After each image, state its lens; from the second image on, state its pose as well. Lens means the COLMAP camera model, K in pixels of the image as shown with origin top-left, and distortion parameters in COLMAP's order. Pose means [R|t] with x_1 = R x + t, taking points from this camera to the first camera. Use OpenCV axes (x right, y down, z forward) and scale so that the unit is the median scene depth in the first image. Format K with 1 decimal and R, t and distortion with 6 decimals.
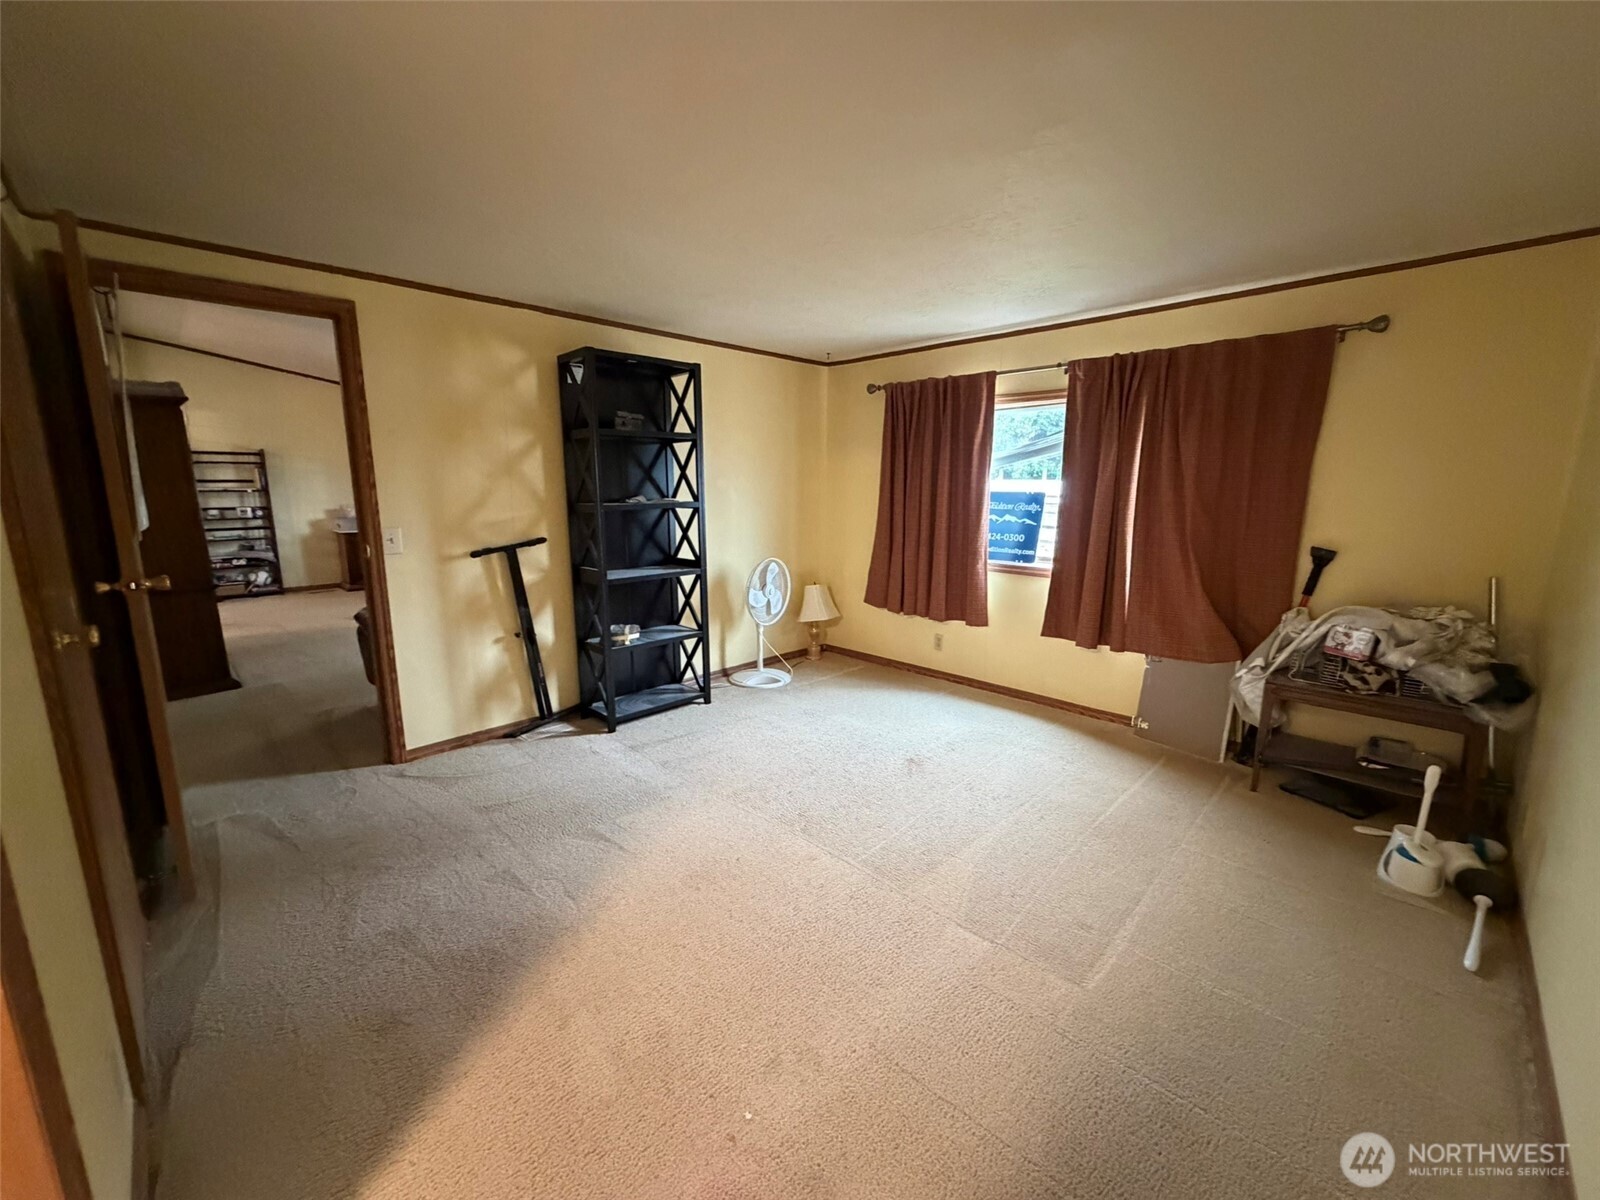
lens RADIAL K [[643.1, 0, 800.0], [0, 643.1, 600.0], [0, 0, 1]] dist [-0.001446, -0.000247]
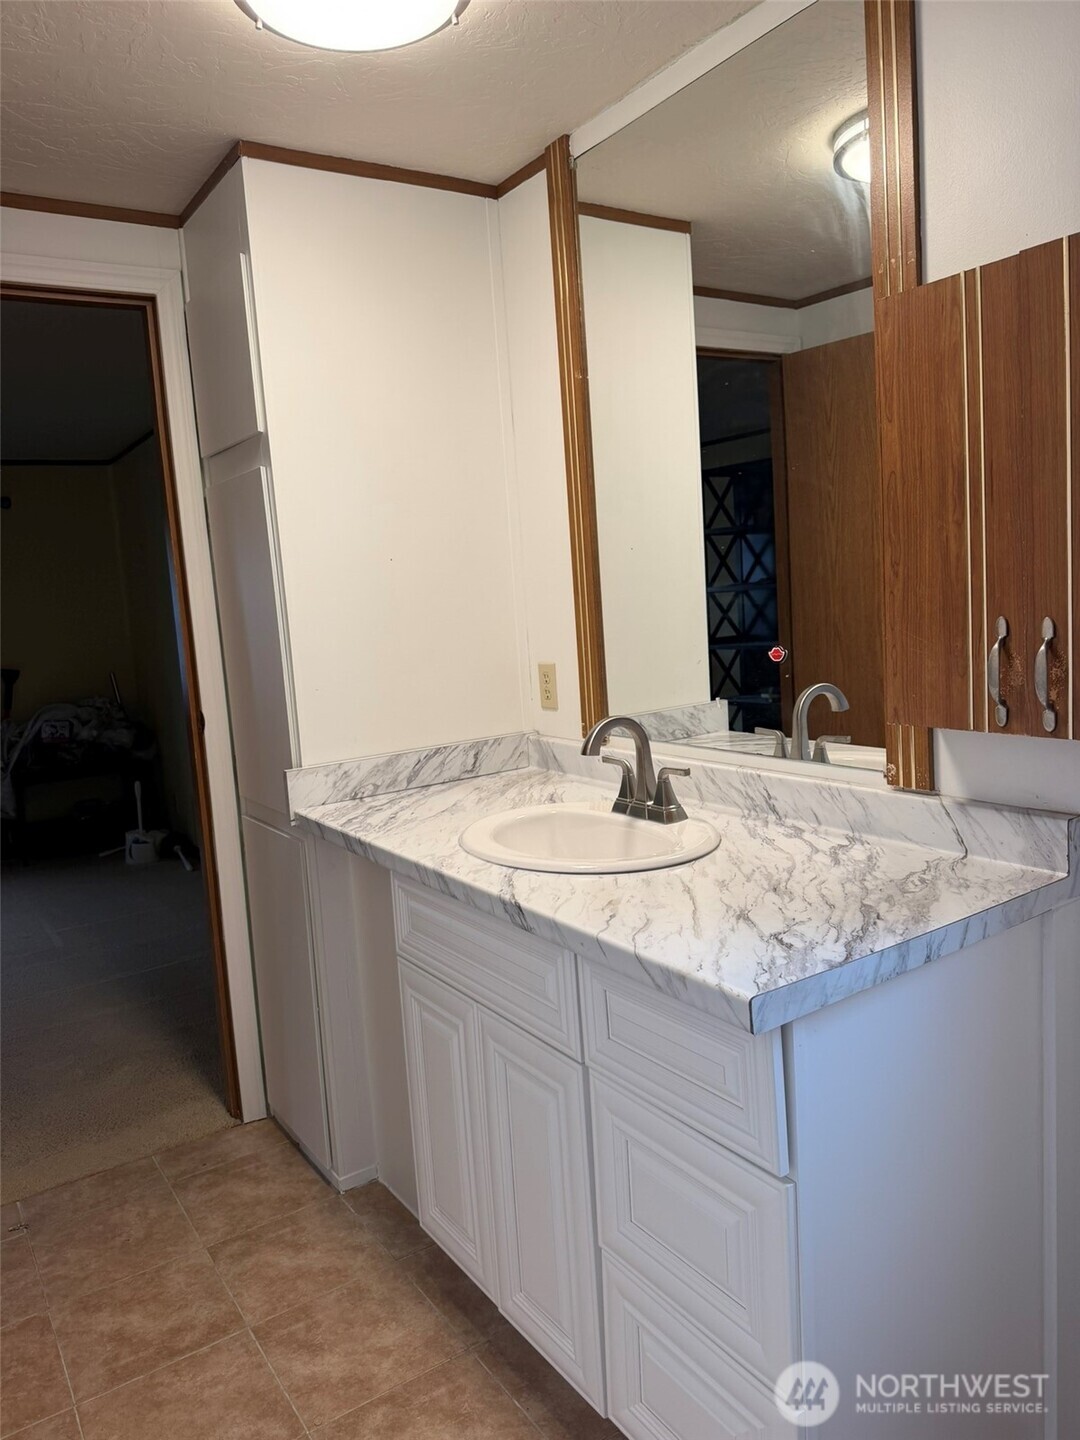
lens RADIAL K [[1010.1, 0, 540.0], [0, 1010.1, 720.0], [0, 0, 1]] dist [0.106674, -0.188274]
pose [[0.196002, -0.139321, 0.970656, -1.125003], [0.248102, 0.964695, 0.088367, 0.110959], [-0.948698, 0.223502, 0.223648, -0.508957]]
